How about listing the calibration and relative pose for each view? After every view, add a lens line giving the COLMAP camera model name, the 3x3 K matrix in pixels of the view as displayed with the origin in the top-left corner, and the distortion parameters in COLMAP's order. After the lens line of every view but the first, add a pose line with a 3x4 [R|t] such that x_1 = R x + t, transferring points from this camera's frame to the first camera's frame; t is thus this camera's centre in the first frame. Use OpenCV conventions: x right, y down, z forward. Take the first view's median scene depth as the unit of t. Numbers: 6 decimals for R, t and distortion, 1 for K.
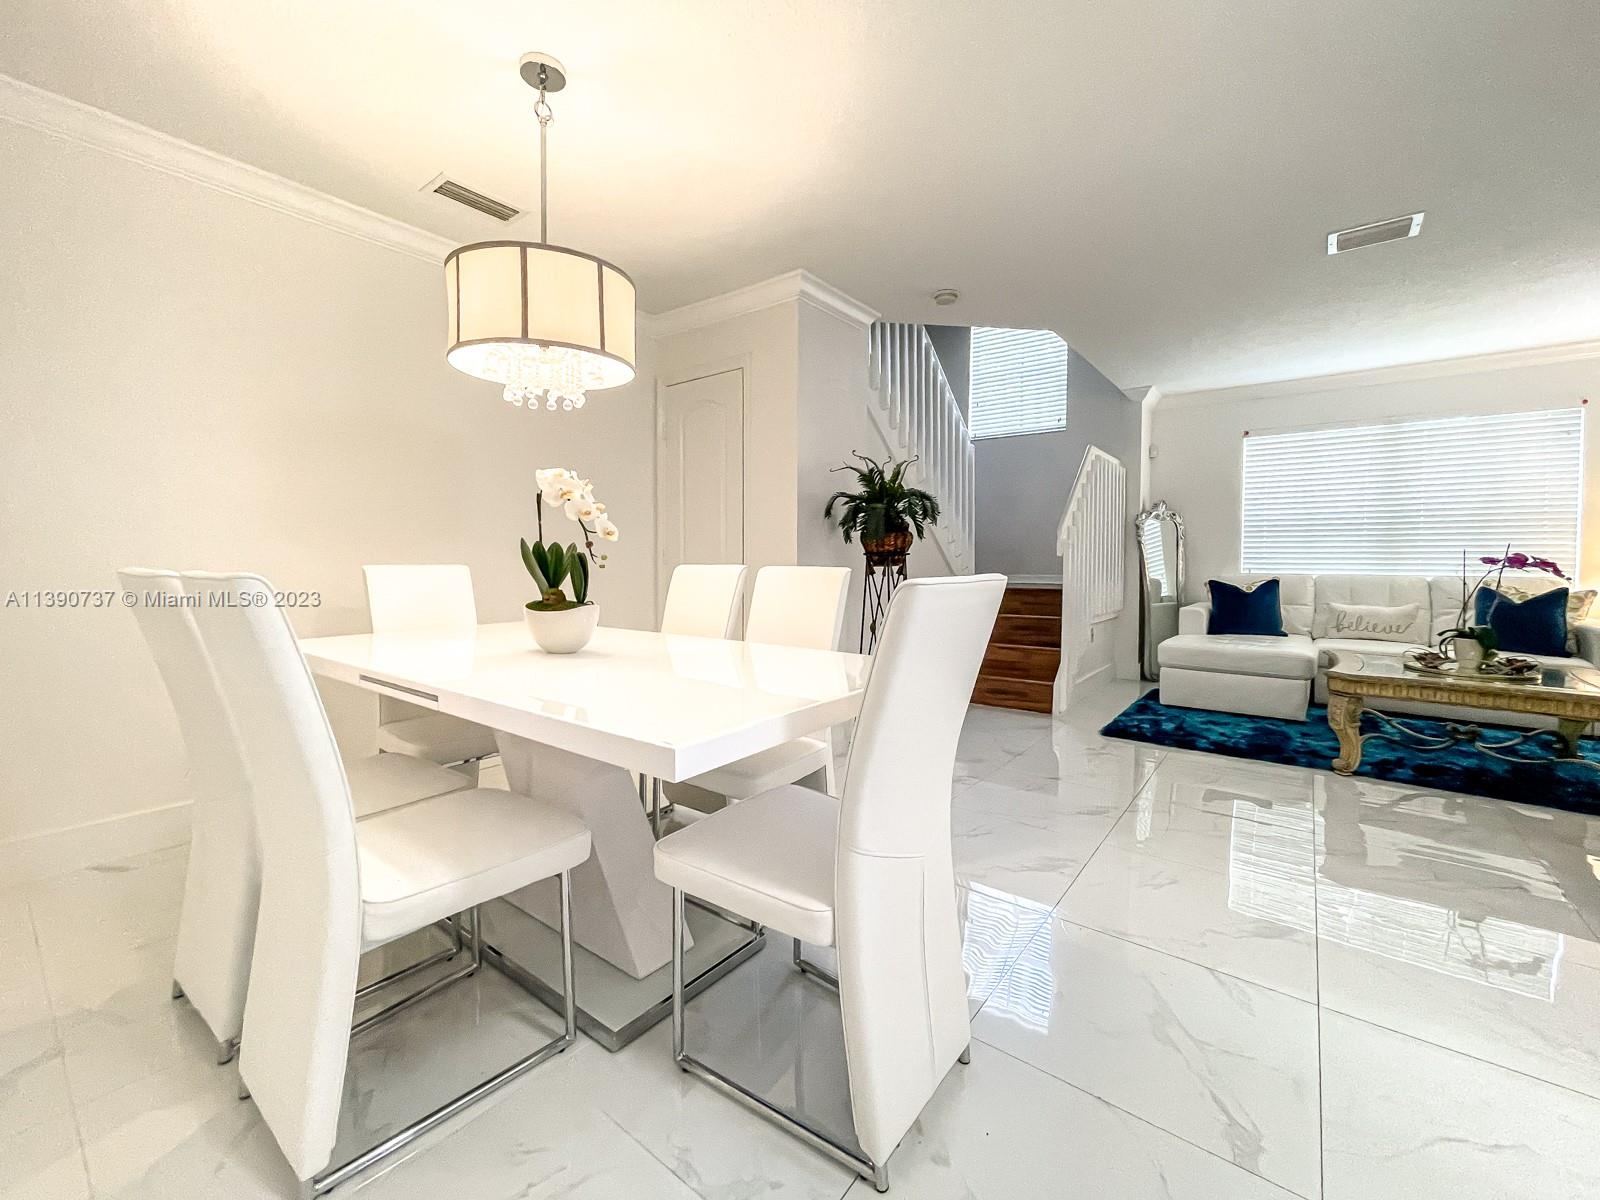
lens RADIAL K [[651.1, 0, 804.4], [0, 651.1, 579.7], [0, 0, 1]] dist [-0.001764, 0.000047]
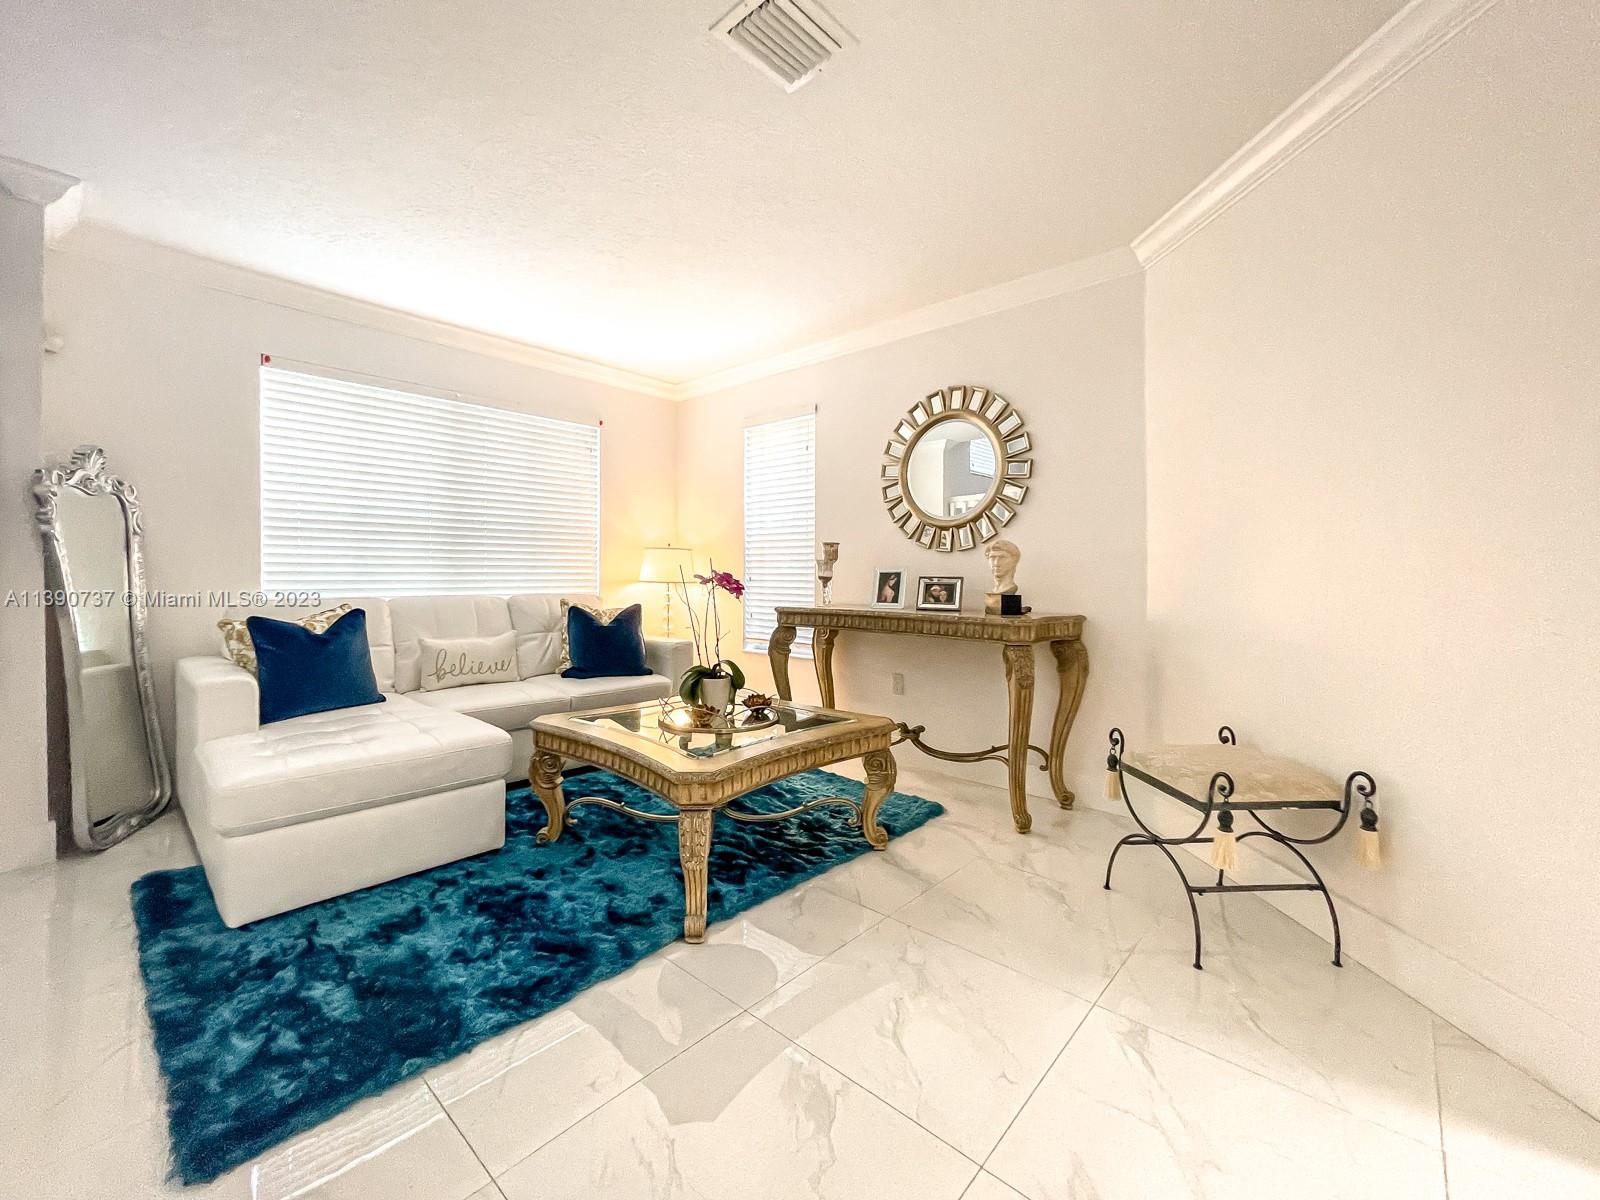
lens RADIAL K [[667.5, 0, 784.1], [0, 667.5, 571.0], [0, 0, 1]] dist [-0.000119, -0.001032]
pose [[0.102311, 0.002810, 0.994749, 0.196778], [0.033797, 0.999409, -0.006300, -0.023891], [-0.994178, 0.034264, 0.102155, 0.710413]]
